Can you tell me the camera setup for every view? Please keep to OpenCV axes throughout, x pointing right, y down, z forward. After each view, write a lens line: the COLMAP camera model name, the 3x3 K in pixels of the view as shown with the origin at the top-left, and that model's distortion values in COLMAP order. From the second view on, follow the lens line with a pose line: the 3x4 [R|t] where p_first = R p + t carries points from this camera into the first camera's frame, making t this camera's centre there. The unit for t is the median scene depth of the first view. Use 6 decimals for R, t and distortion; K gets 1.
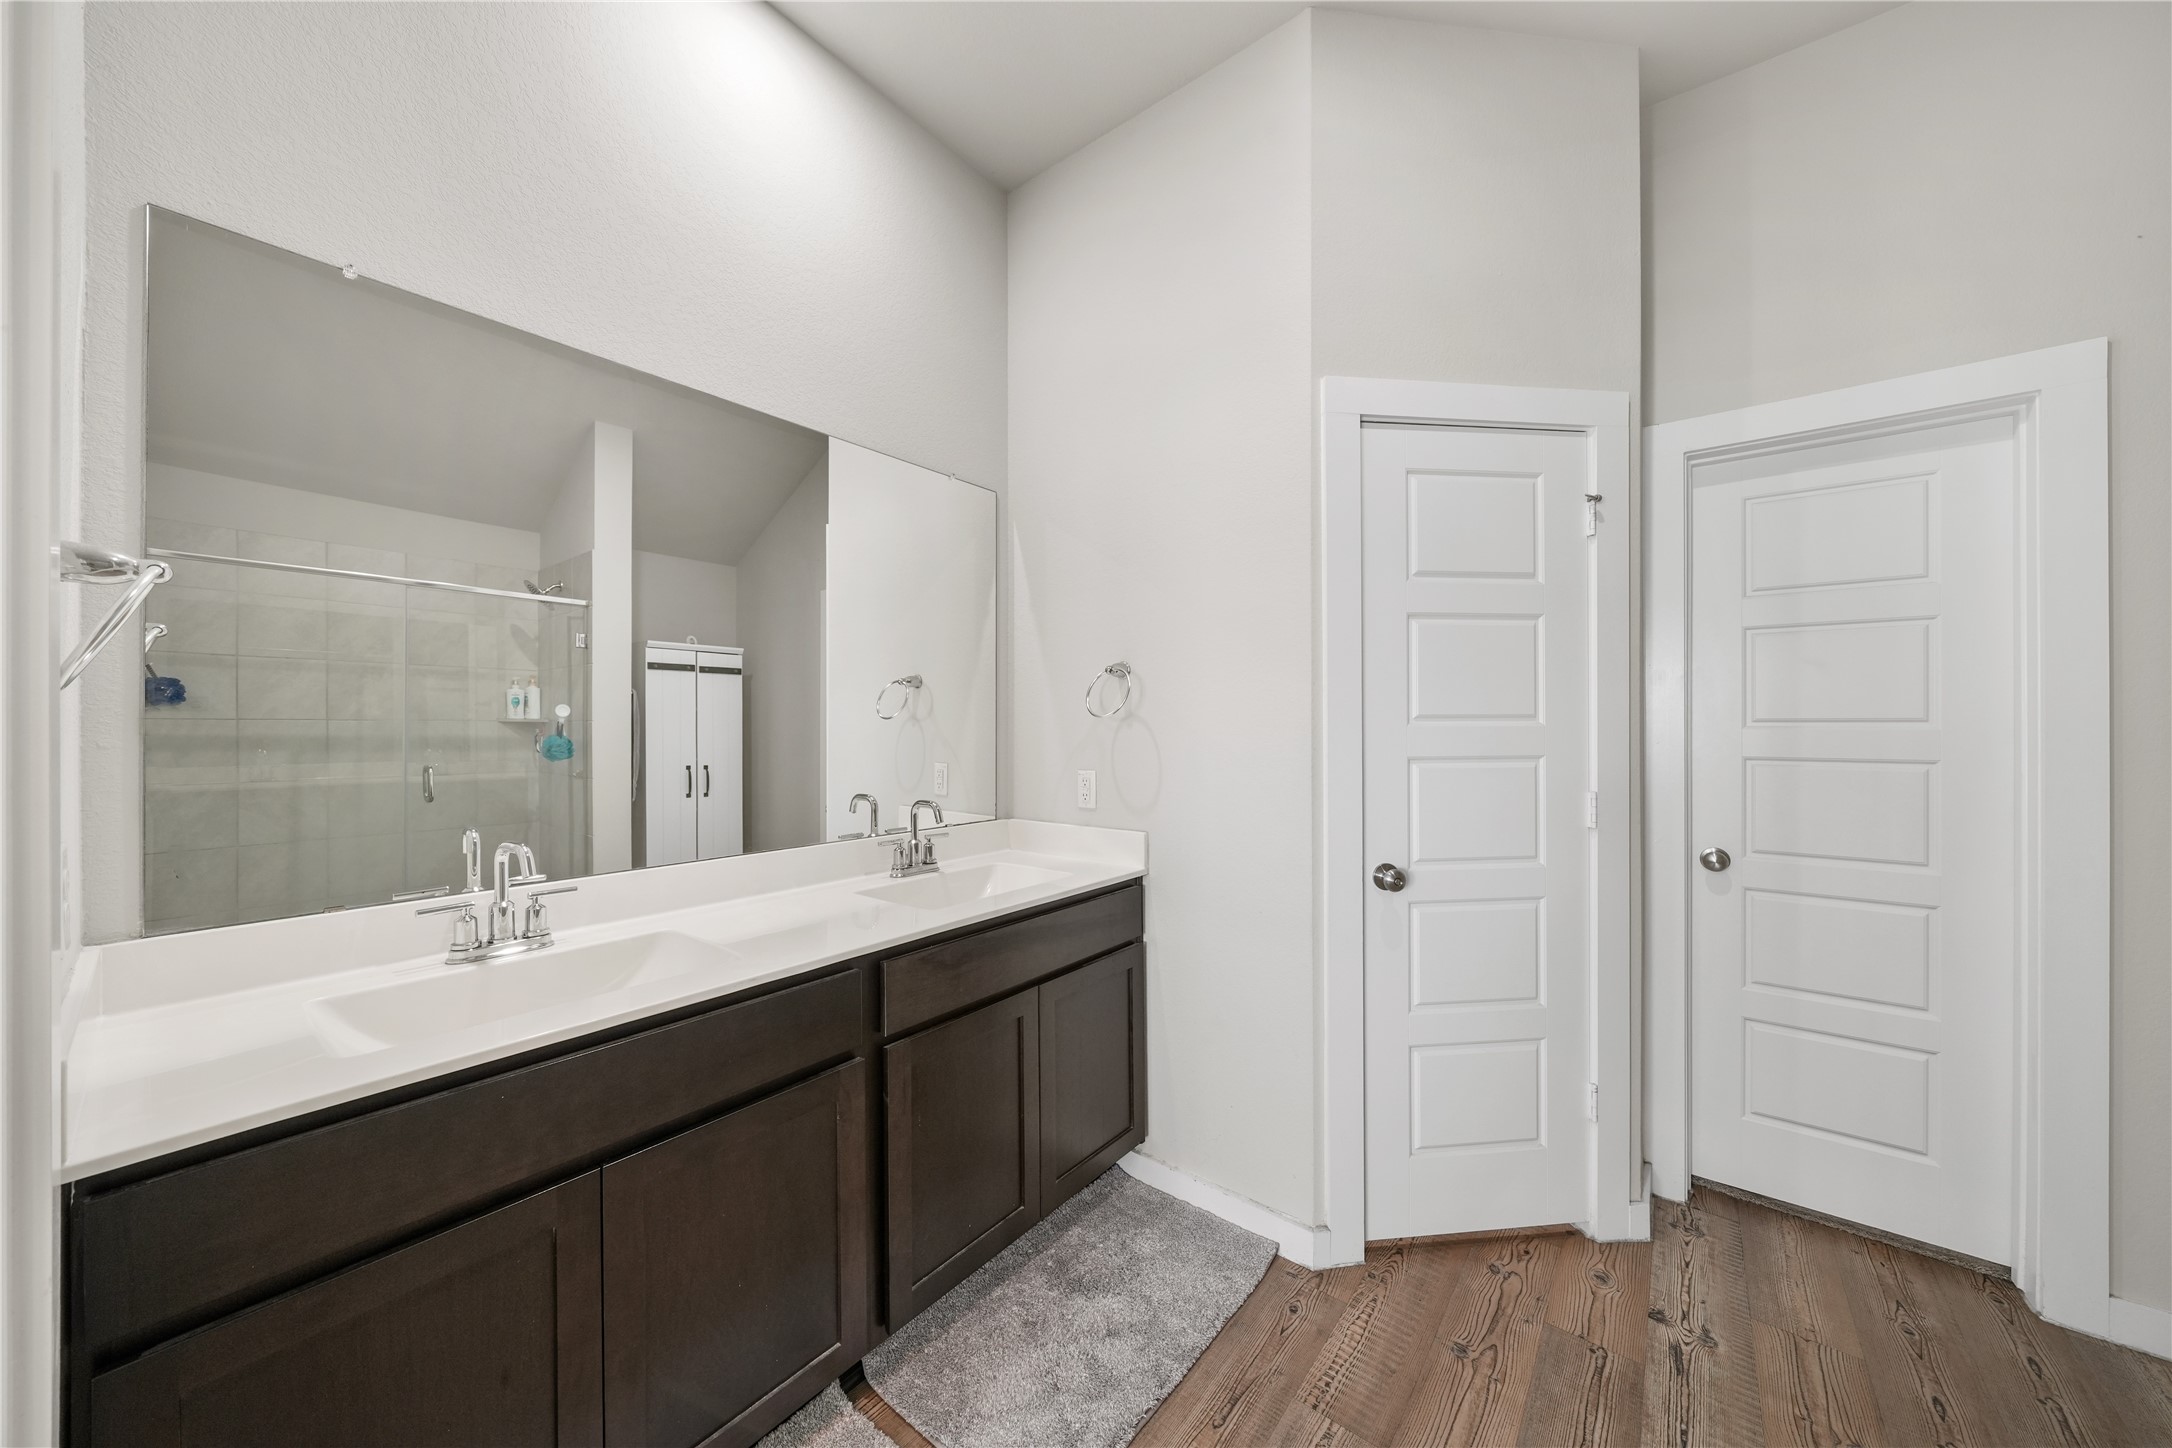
lens RADIAL K [[739.9, 0, 1086.0], [0, 739.9, 724.0], [0, 0, 1]] dist [-0.005216, -0.000063]
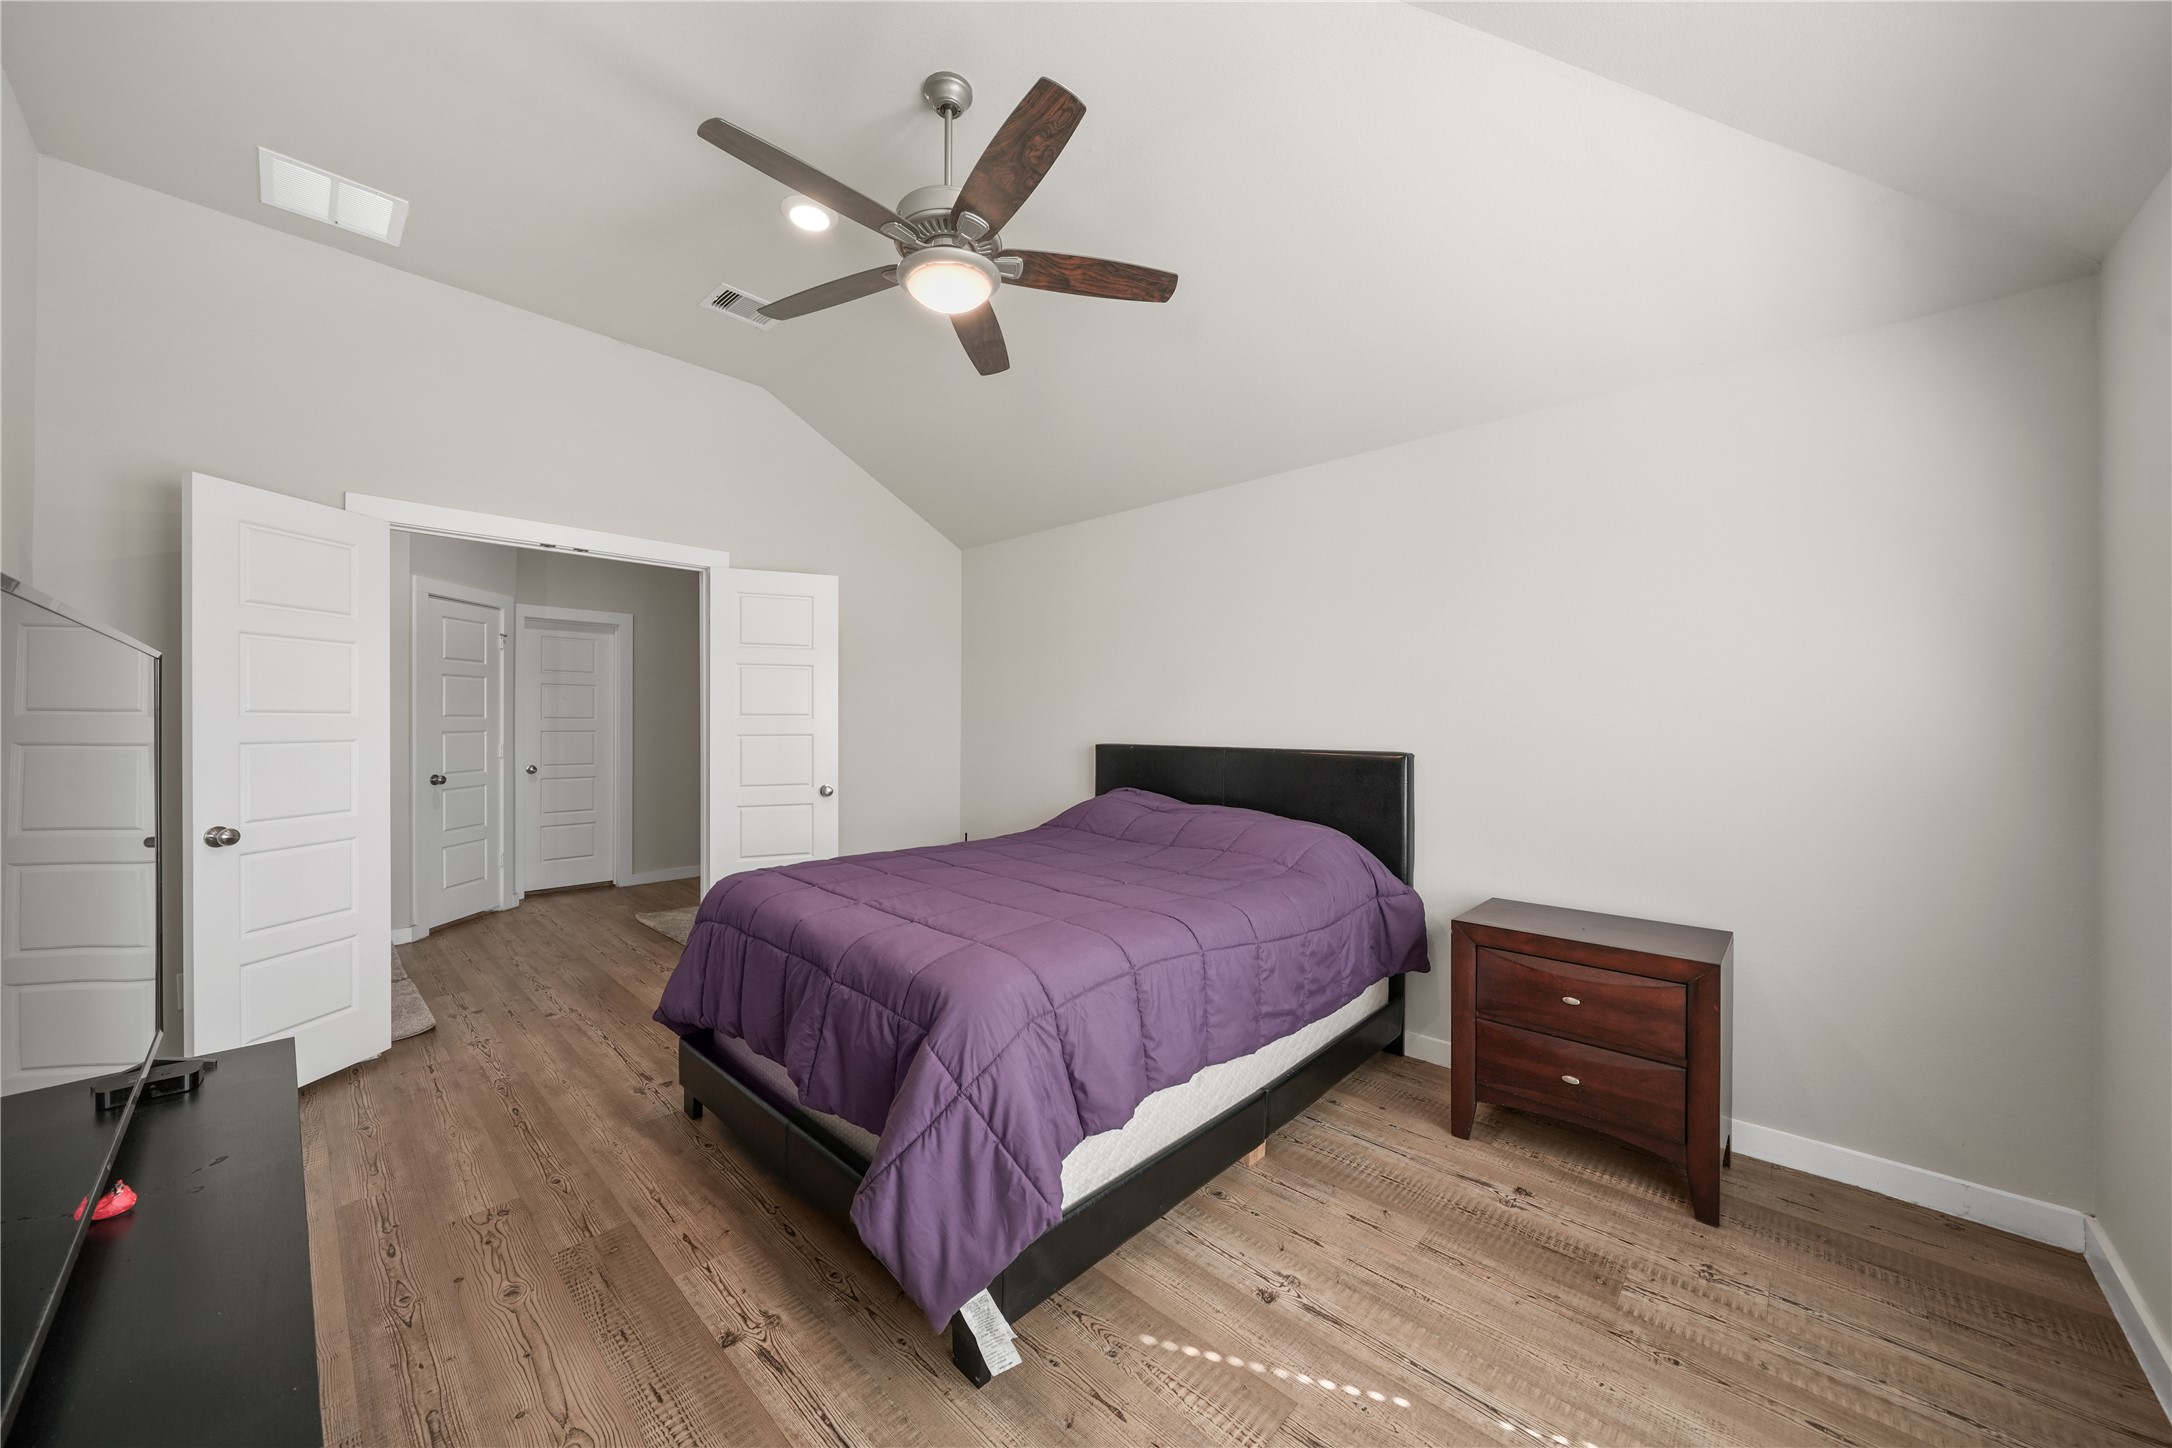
lens RADIAL K [[797.3, 0, 1079.2], [0, 797.3, 717.5], [0, 0, 1]] dist [-0.000617, -0.000021]
pose [[0.103404, 0.003649, 0.994633, -1.978880], [-0.000489, 0.999993, -0.003617, 0.005285], [-0.994639, -0.000112, 0.103405, -1.386360]]
